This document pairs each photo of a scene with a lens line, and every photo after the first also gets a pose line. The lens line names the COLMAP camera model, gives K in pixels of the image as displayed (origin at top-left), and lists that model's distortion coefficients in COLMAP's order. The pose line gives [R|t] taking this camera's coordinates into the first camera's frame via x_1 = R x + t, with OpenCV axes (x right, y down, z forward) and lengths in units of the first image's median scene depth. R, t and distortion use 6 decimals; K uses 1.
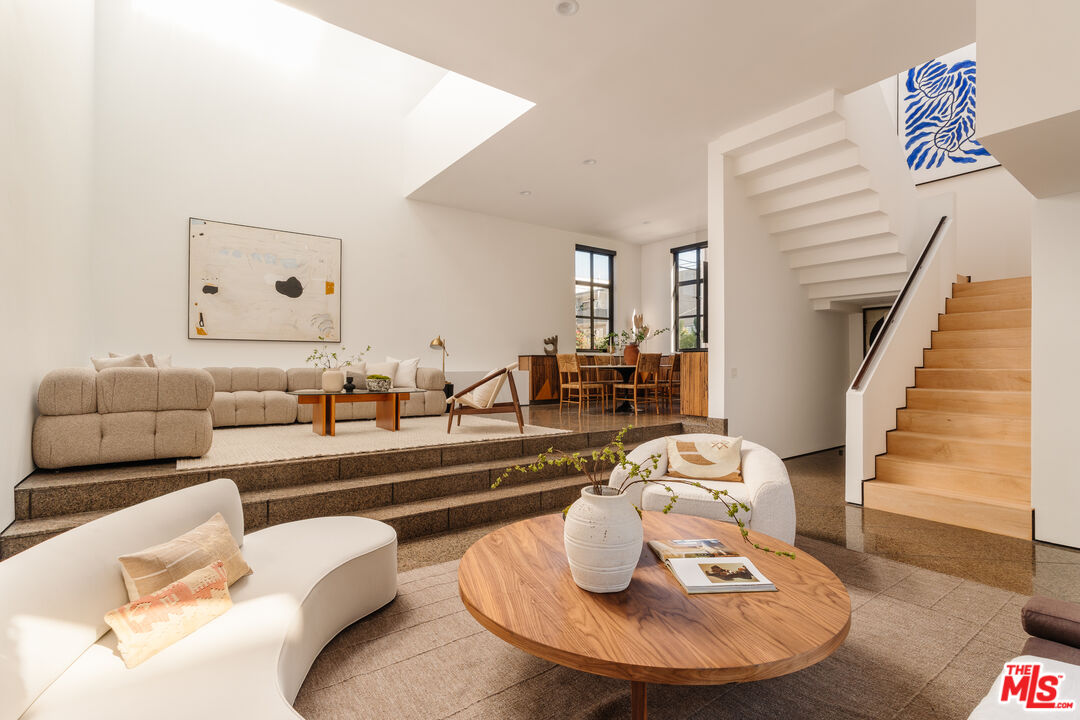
lens RADIAL K [[498.2, 0, 530.4], [0, 498.2, 359.8], [0, 0, 1]] dist [-0.001403, -0.000361]
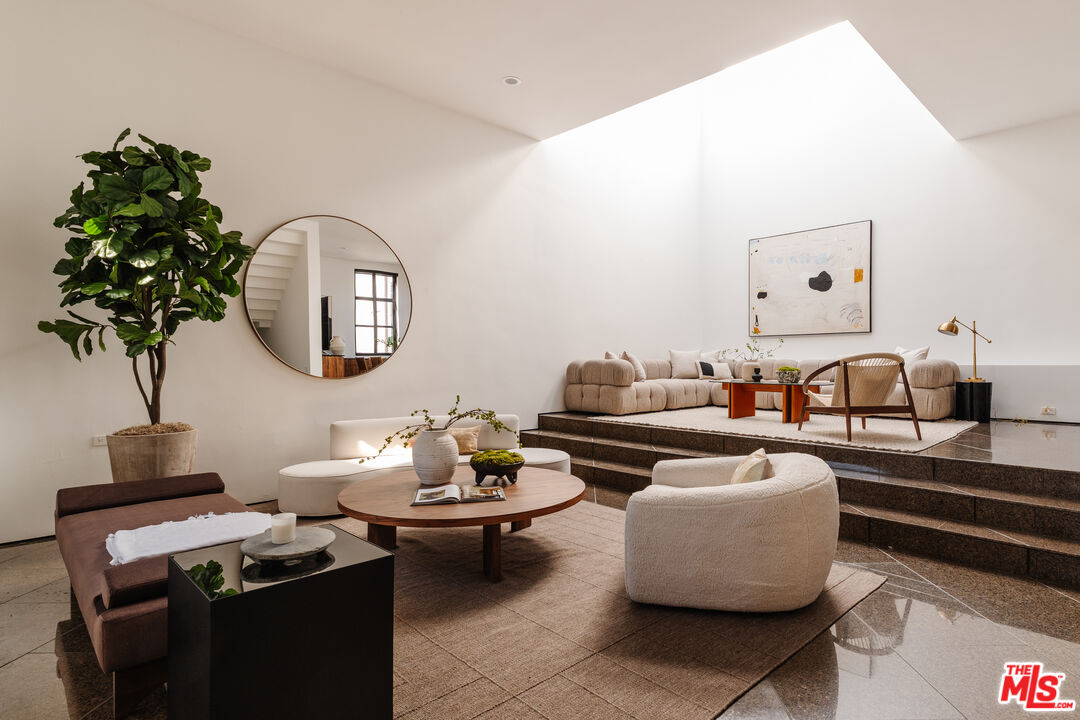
lens RADIAL K [[498.2, 0, 530.4], [0, 498.2, 359.8], [0, 0, 1]] dist [-0.001403, -0.000361]
pose [[0.169025, 0.000790, -0.985611, 0.460942], [0.017575, 0.999838, 0.003815, 0.002225], [0.985455, -0.017967, 0.168984, 0.236428]]
